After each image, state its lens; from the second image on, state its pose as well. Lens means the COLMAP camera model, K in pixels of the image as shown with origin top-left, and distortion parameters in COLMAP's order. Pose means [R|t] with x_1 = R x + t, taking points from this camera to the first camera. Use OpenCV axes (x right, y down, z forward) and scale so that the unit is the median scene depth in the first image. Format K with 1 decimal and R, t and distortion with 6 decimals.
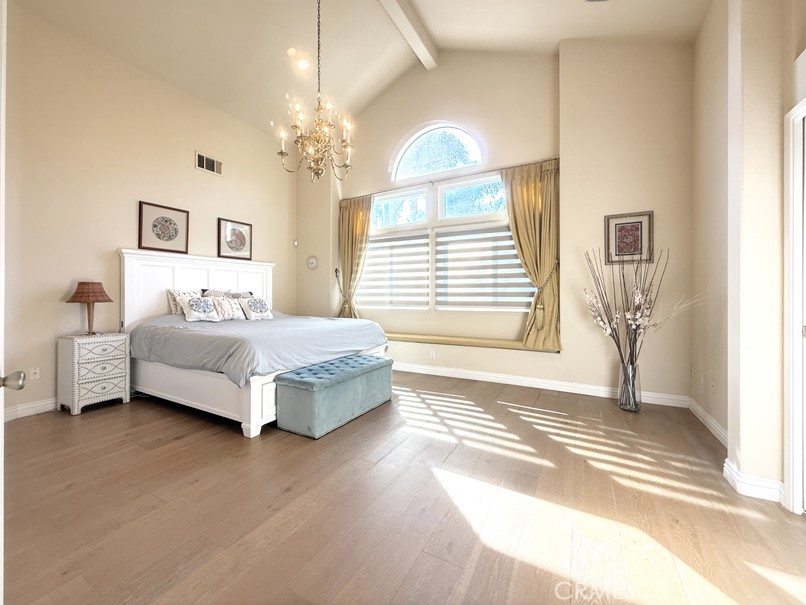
lens RADIAL K [[324.2, 0, 402.6], [0, 324.2, 296.8], [0, 0, 1]] dist [-0.002203, 0.000520]
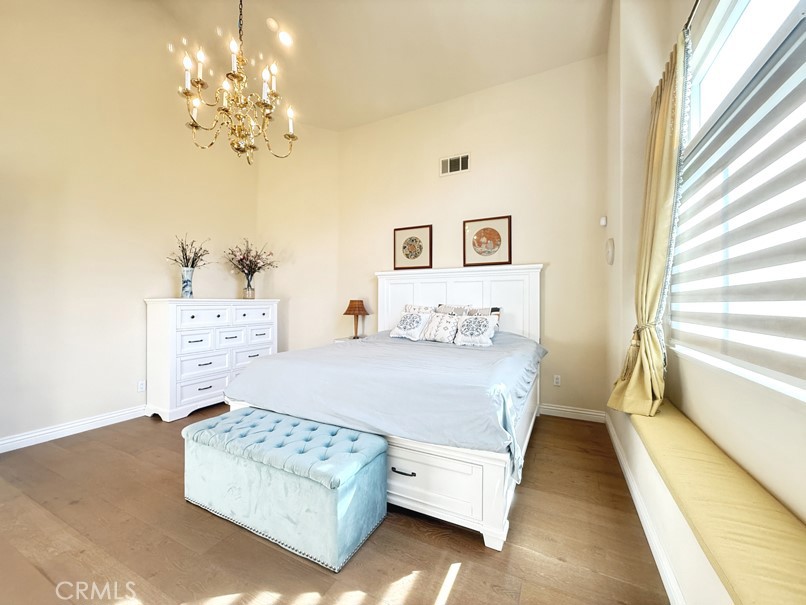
lens RADIAL K [[324.2, 0, 402.3], [0, 324.2, 306.1], [0, 0, 1]] dist [-0.002203, 0.000520]
pose [[0.032002, 0.010255, -0.999435, 0.325309], [-0.010242, 0.999898, 0.009932, -0.028080], [0.999435, 0.009919, 0.032104, 0.911526]]
